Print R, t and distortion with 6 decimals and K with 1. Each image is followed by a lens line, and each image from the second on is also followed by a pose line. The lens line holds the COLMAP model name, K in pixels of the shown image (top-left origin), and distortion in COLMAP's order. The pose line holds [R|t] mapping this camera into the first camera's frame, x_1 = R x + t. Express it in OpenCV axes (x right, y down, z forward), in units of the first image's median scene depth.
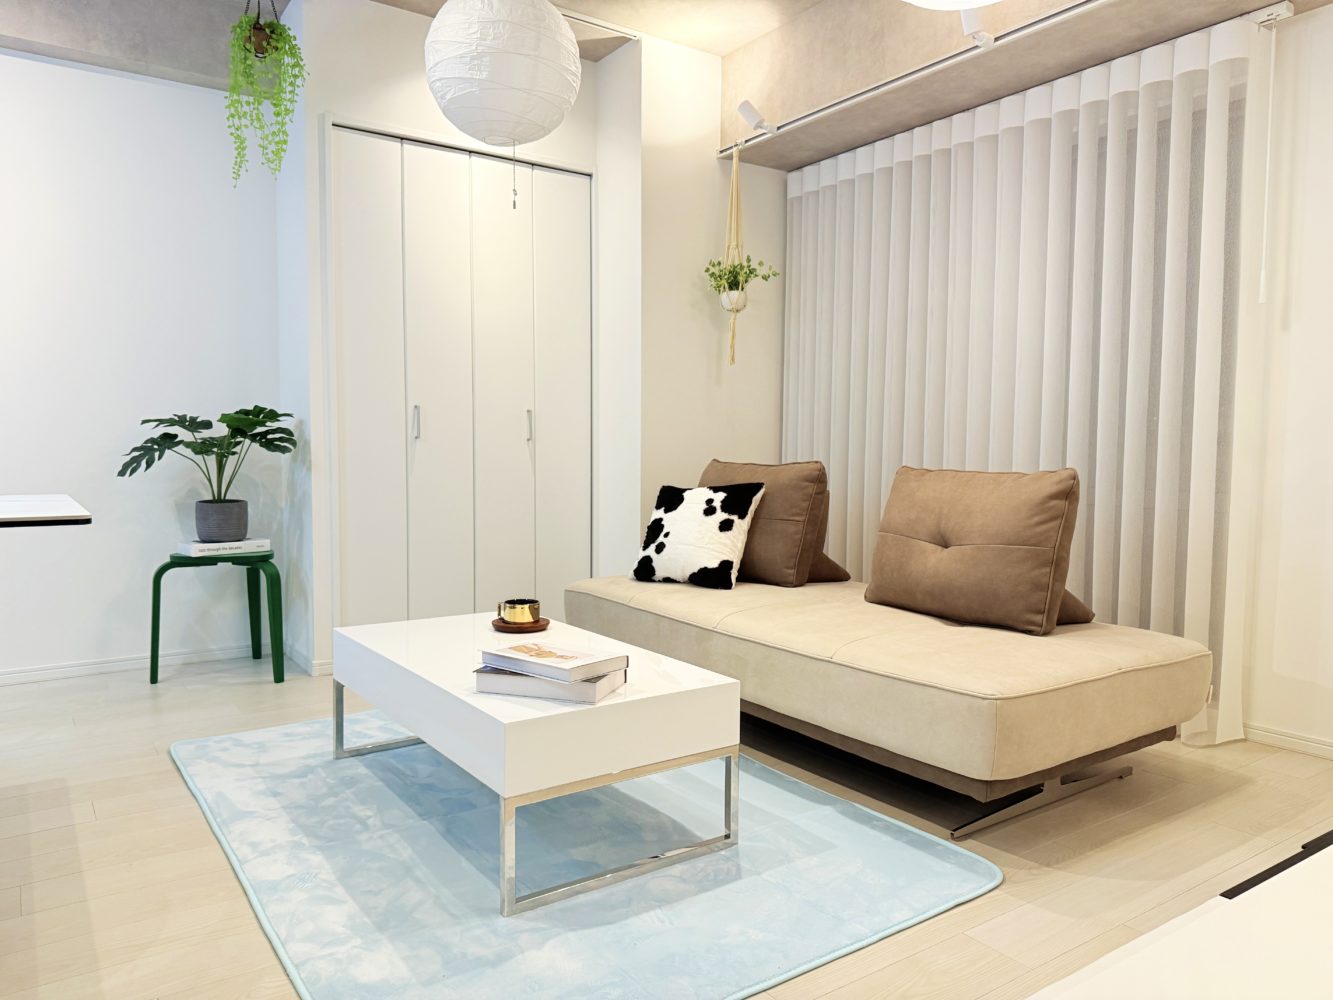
lens RADIAL K [[928.8, 0, 671.4], [0, 928.8, 504.3], [0, 0, 1]] dist [0.080566, -0.094649]
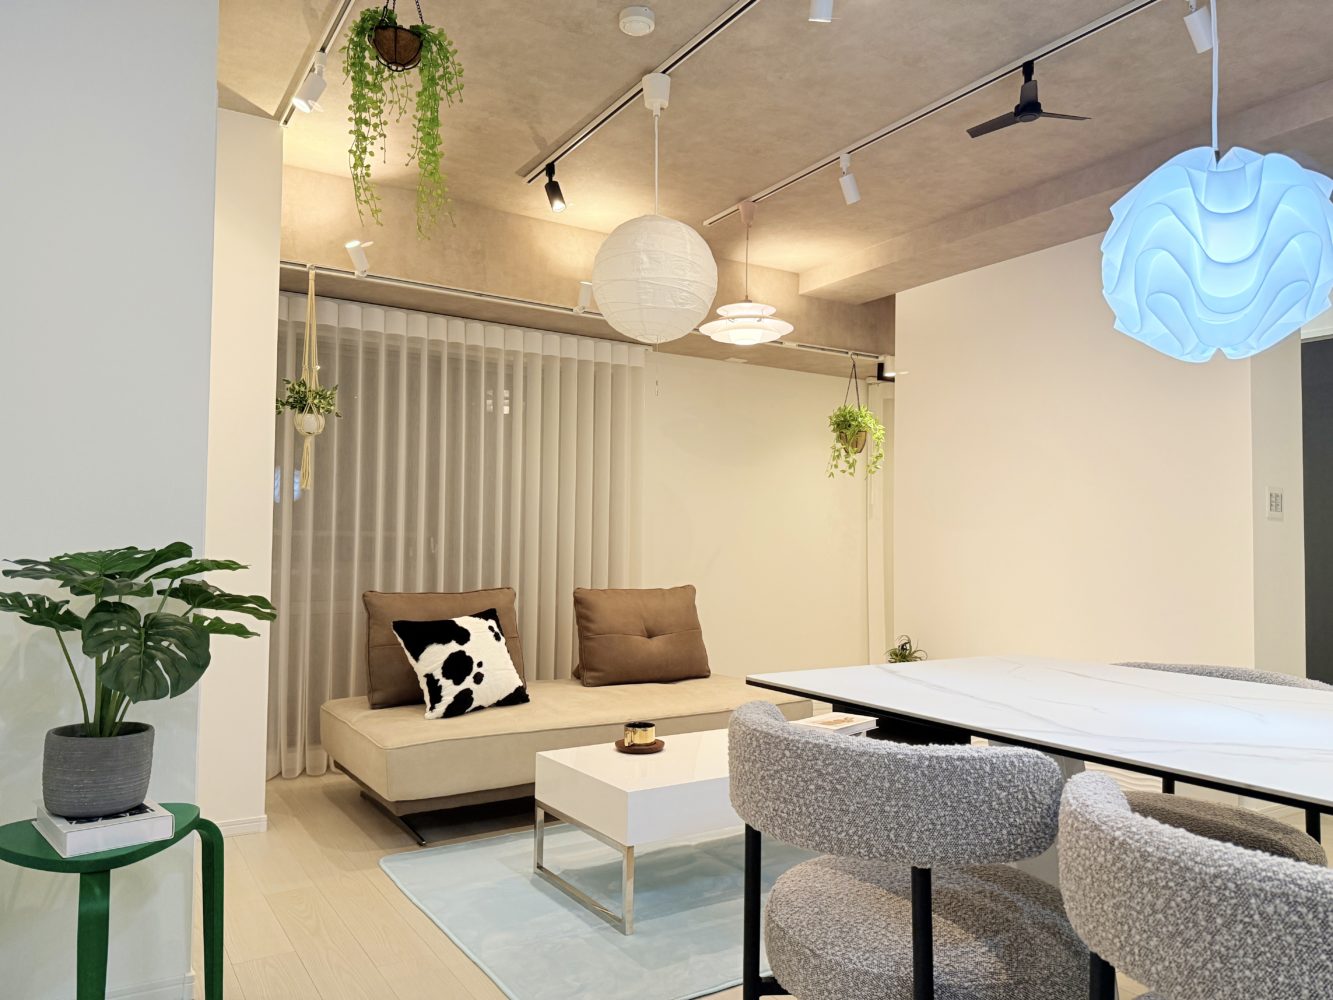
lens RADIAL K [[928.8, 0, 671.4], [0, 928.8, 504.3], [0, 0, 1]] dist [0.080566, -0.094649]
pose [[0.032613, 0.042344, 0.998571, -1.060560], [0.059080, 0.997273, -0.044219, -0.088464], [-0.997720, 0.060438, 0.030022, 0.741208]]
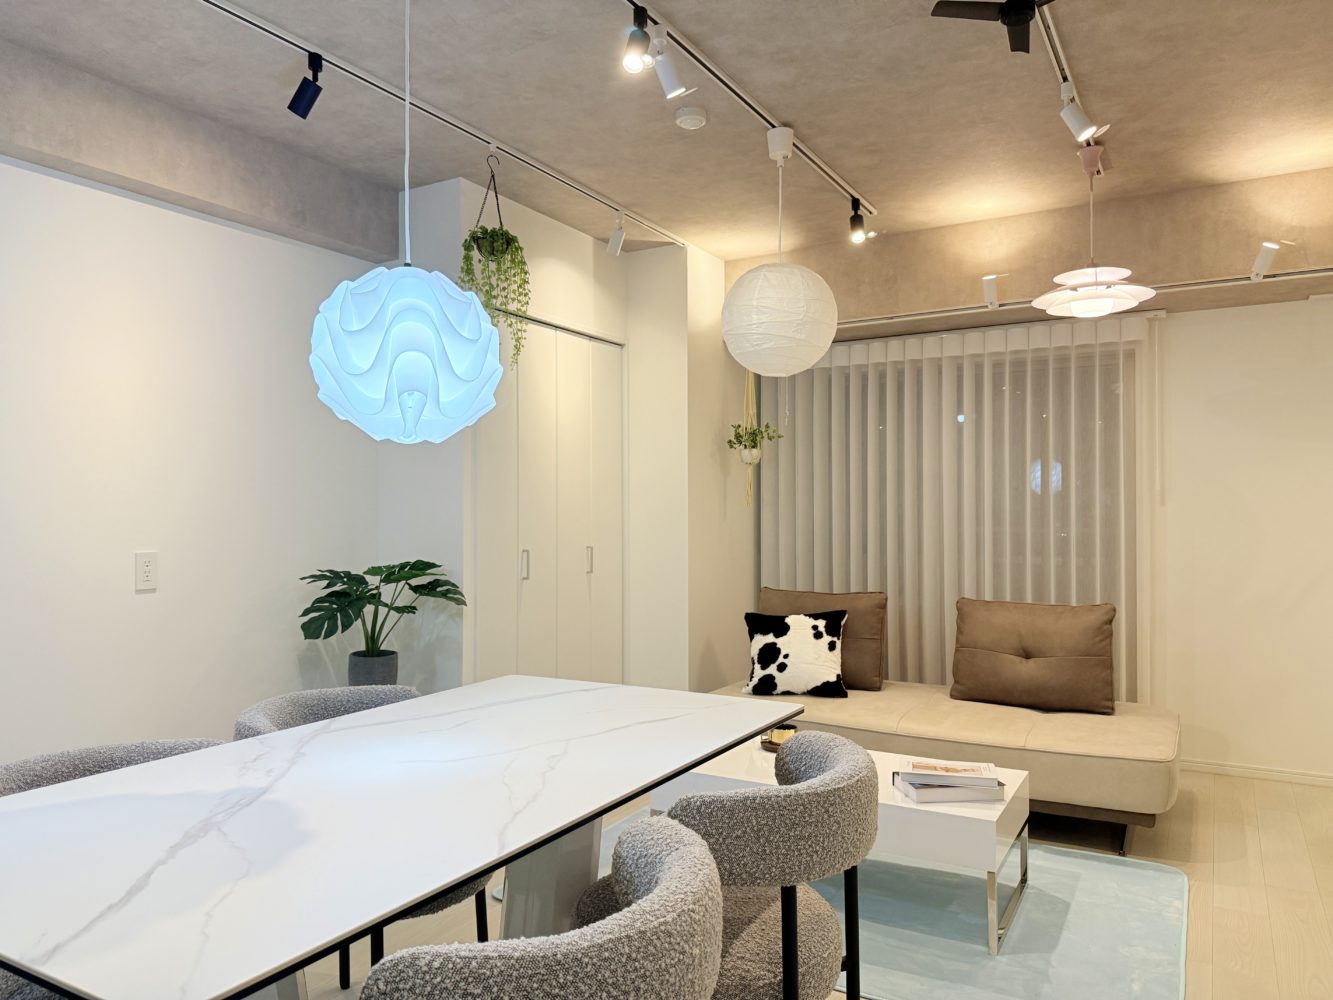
lens RADIAL K [[928.8, 0, 671.4], [0, 928.8, 504.3], [0, 0, 1]] dist [0.080566, -0.094649]
pose [[0.905754, -0.005320, 0.423770, -0.674857], [0.034142, 0.997587, -0.060450, -0.100558], [-0.422426, 0.069221, 0.903750, -0.081592]]
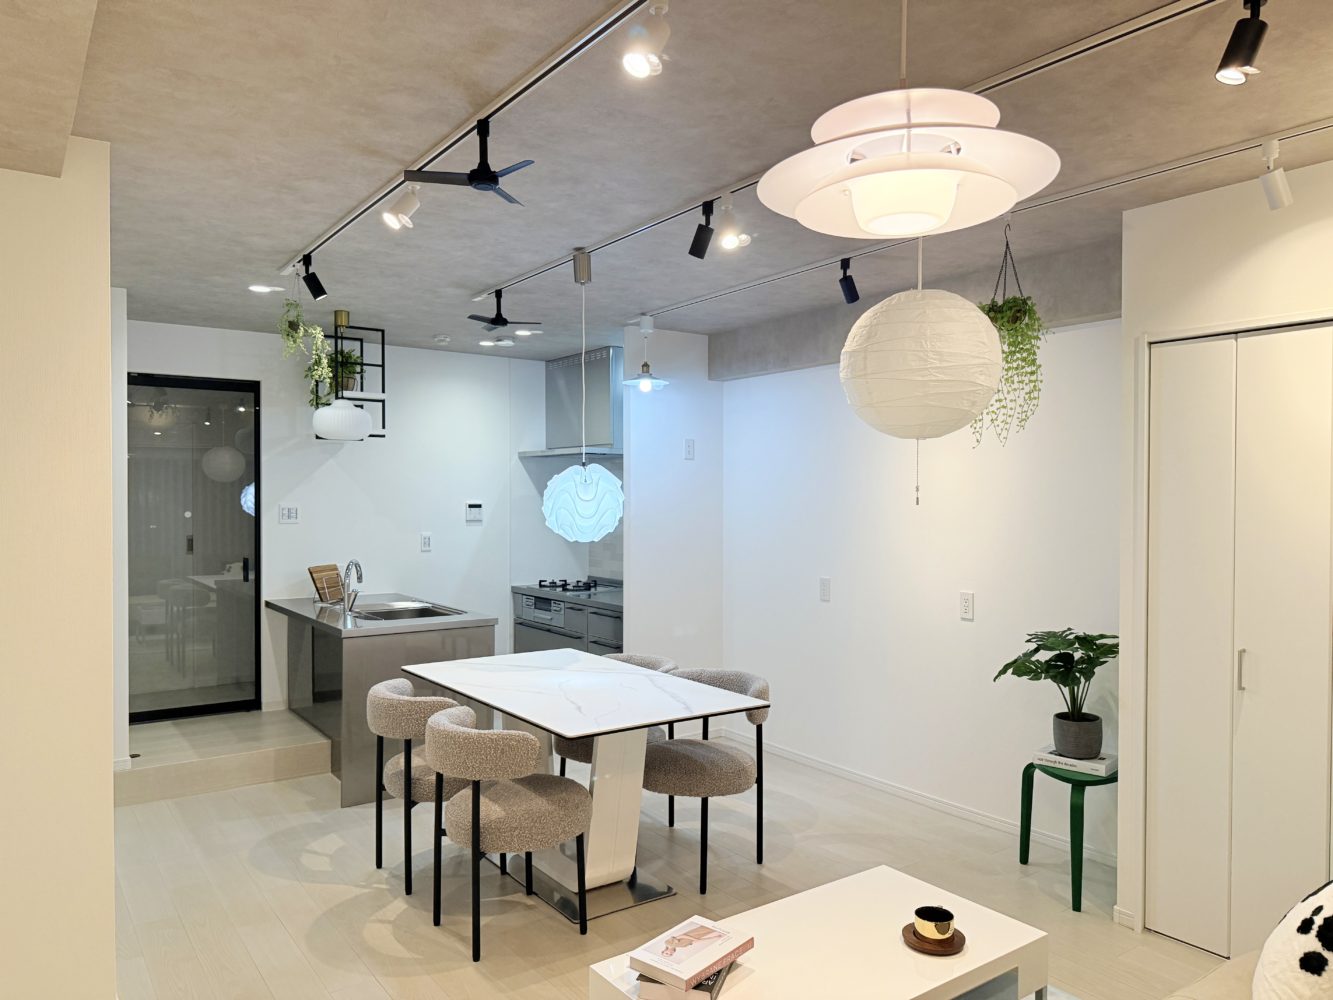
lens RADIAL K [[928.8, 0, 671.4], [0, 928.8, 504.3], [0, 0, 1]] dist [0.080566, -0.094649]
pose [[0.017421, 0.005007, -0.999836, 0.626792], [-0.066982, 0.997747, 0.003829, -0.234579], [0.997602, 0.066904, 0.017717, 0.561618]]
